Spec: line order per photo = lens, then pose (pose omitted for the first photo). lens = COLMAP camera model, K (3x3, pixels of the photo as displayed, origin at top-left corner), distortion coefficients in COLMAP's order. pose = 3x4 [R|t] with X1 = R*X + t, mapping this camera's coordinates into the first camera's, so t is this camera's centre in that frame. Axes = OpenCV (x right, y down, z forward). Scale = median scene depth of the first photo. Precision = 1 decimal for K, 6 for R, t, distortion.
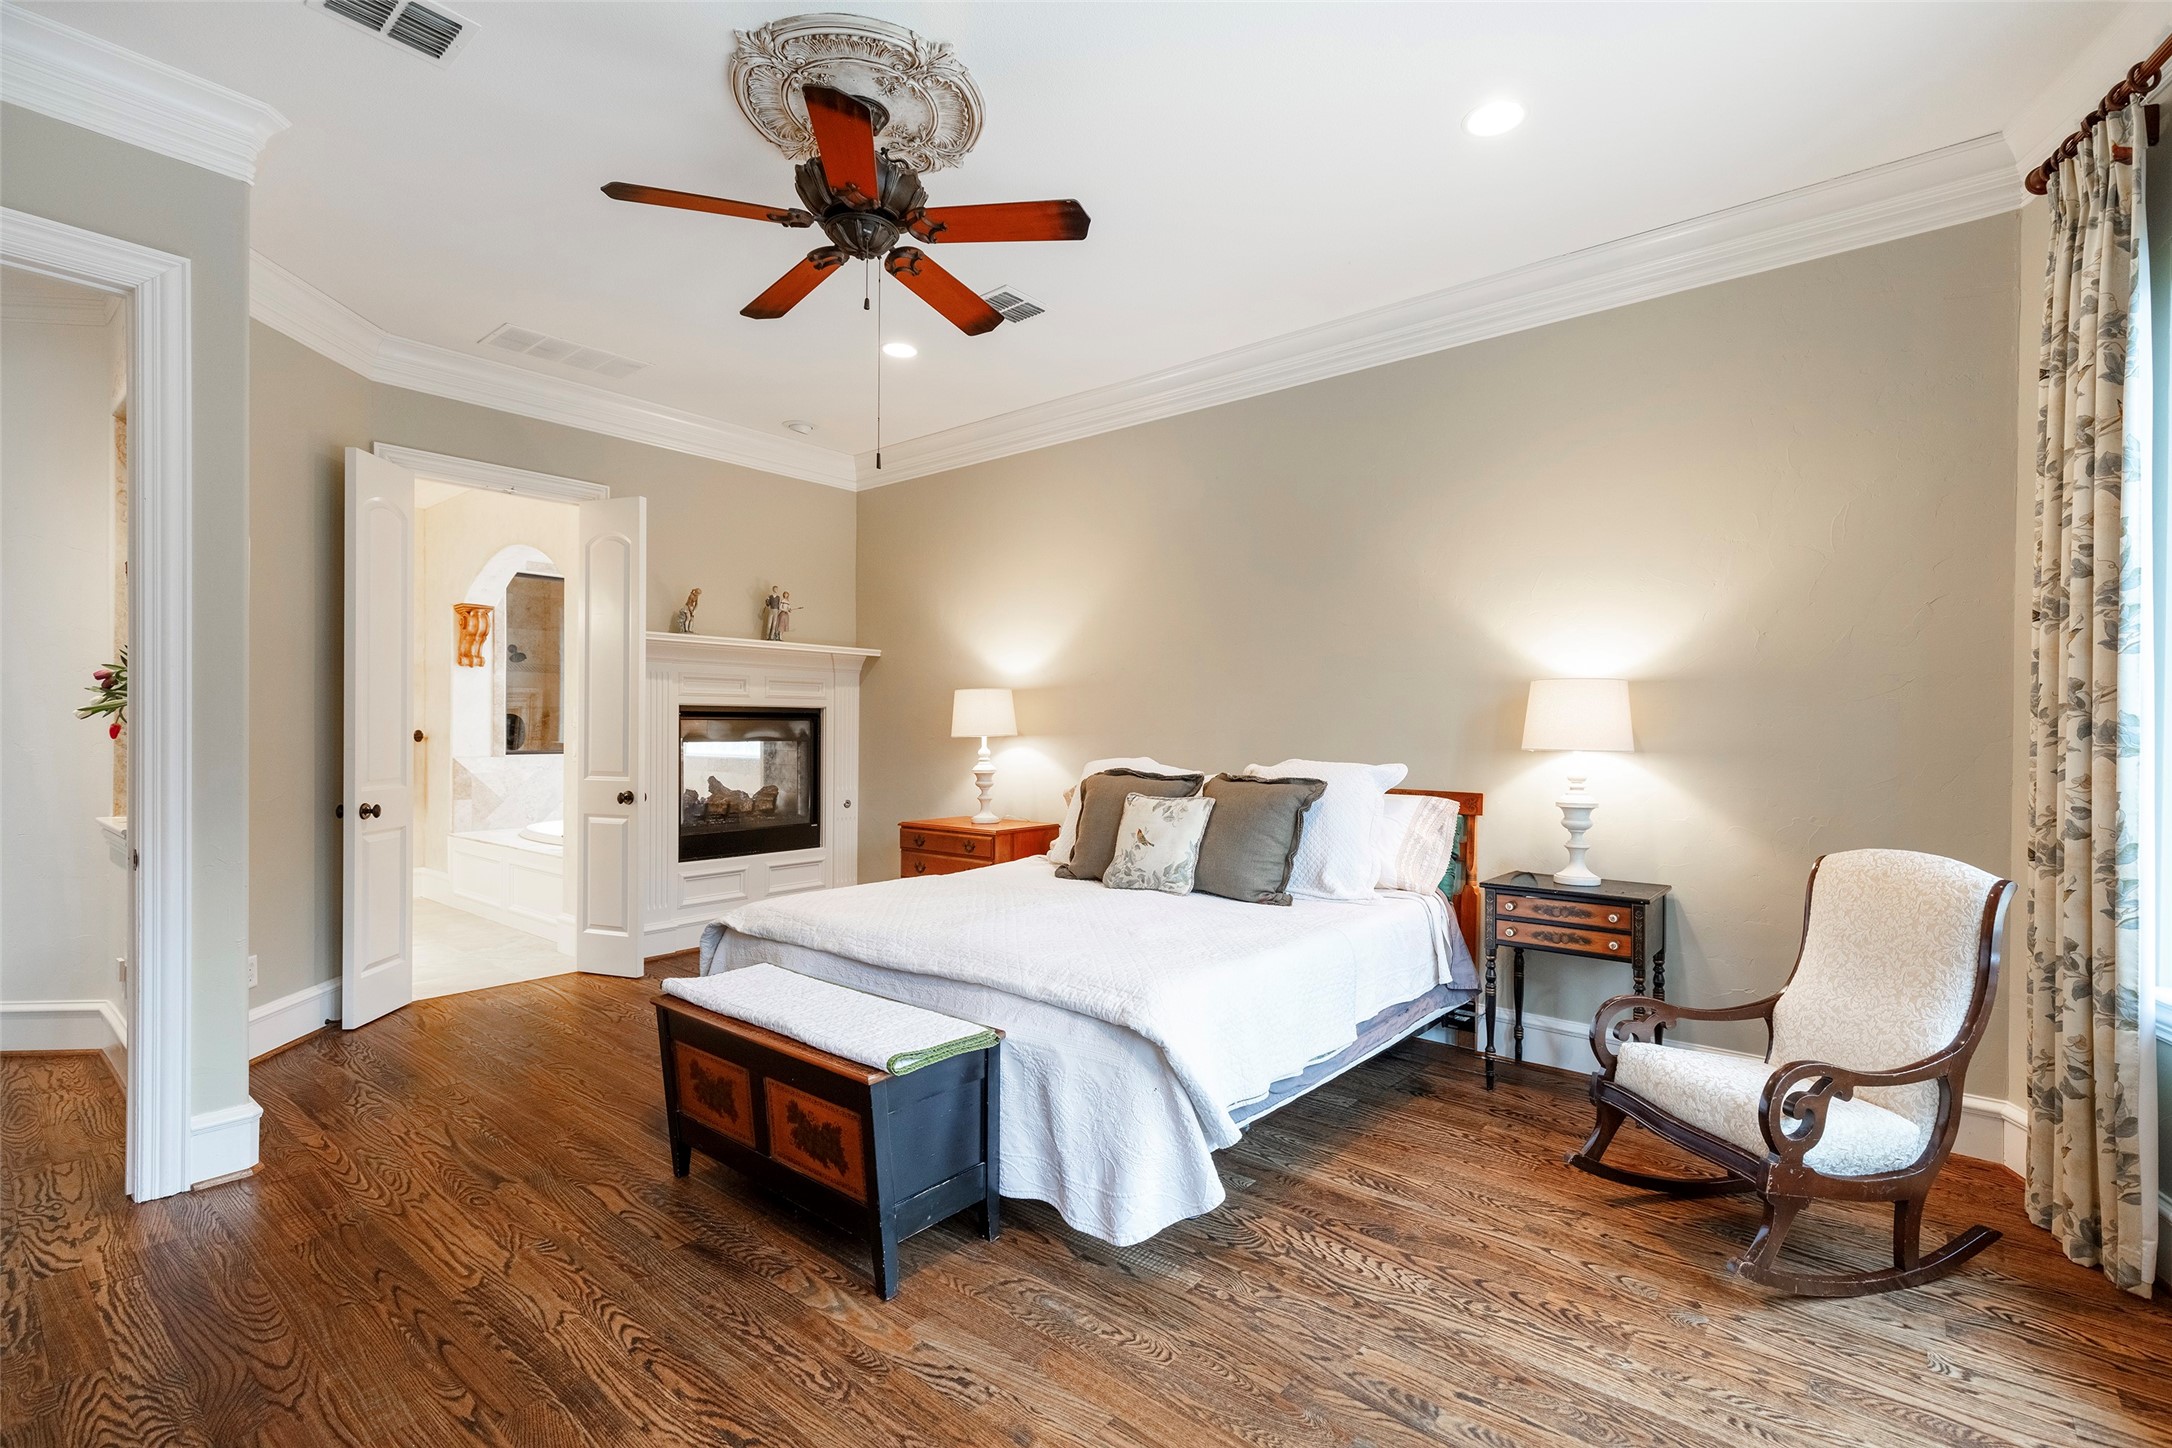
lens RADIAL K [[972.2, 0, 1086.0], [0, 972.2, 724.0], [0, 0, 1]] dist [0.008506, 0.000450]
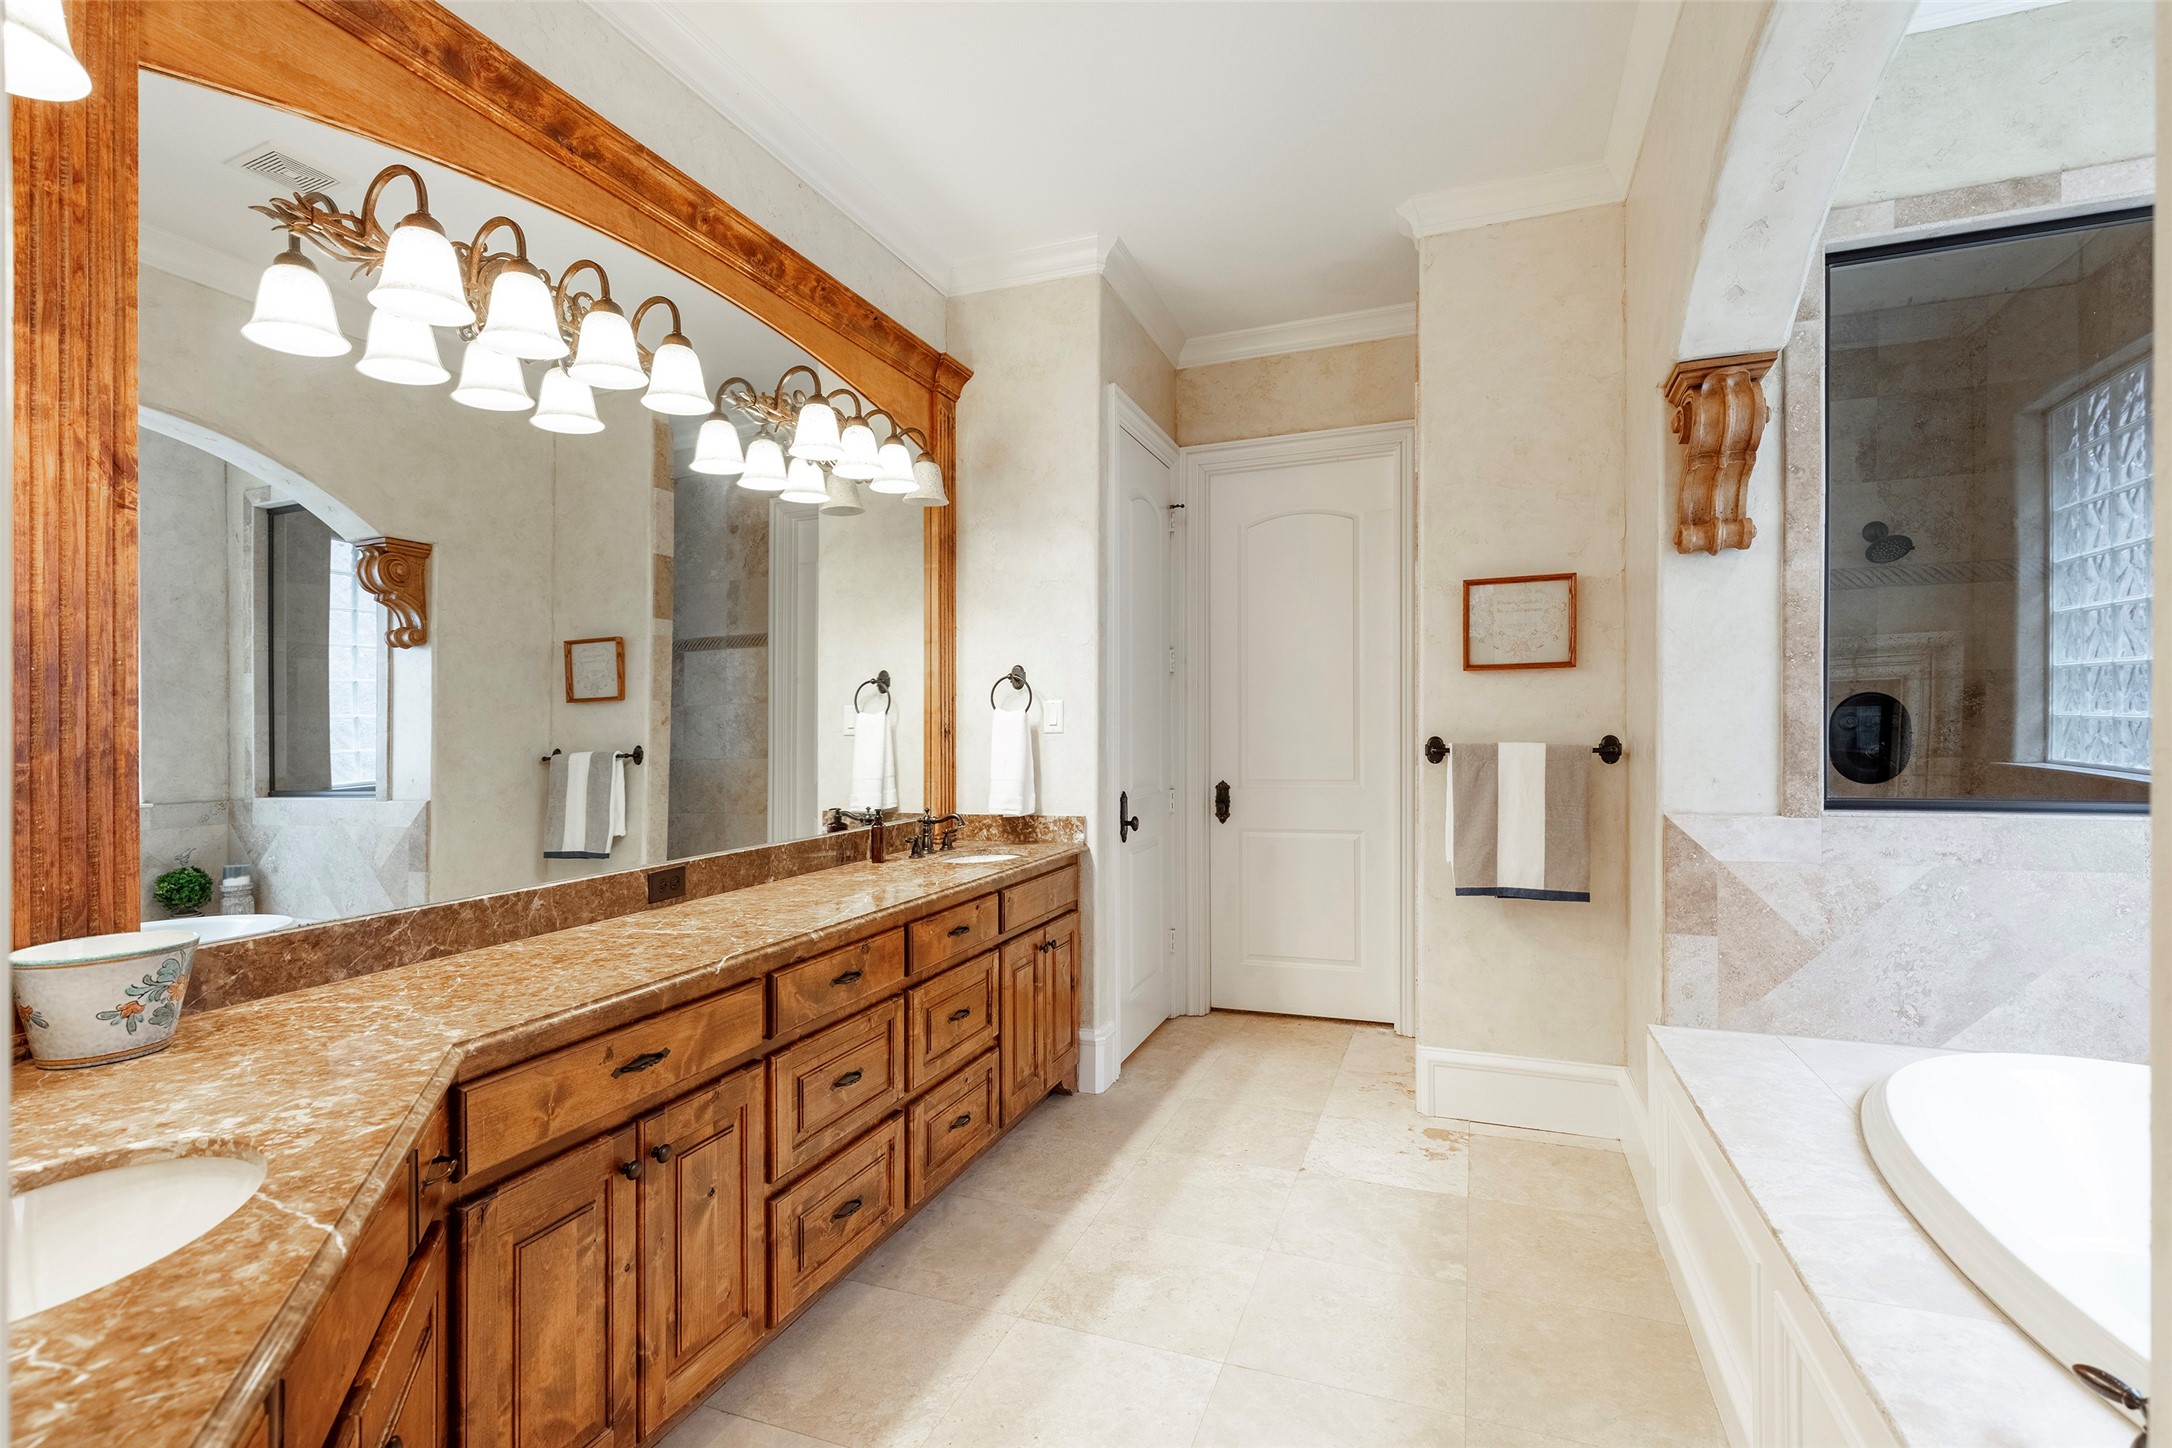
lens RADIAL K [[972.2, 0, 1086.0], [0, 972.2, 724.0], [0, 0, 1]] dist [0.008506, 0.000450]
pose [[0.318277, -0.002955, -0.947993, -0.371564], [0.009705, 0.999953, 0.000142, 0.000082], [0.947948, -0.009245, 0.318291, 0.675788]]
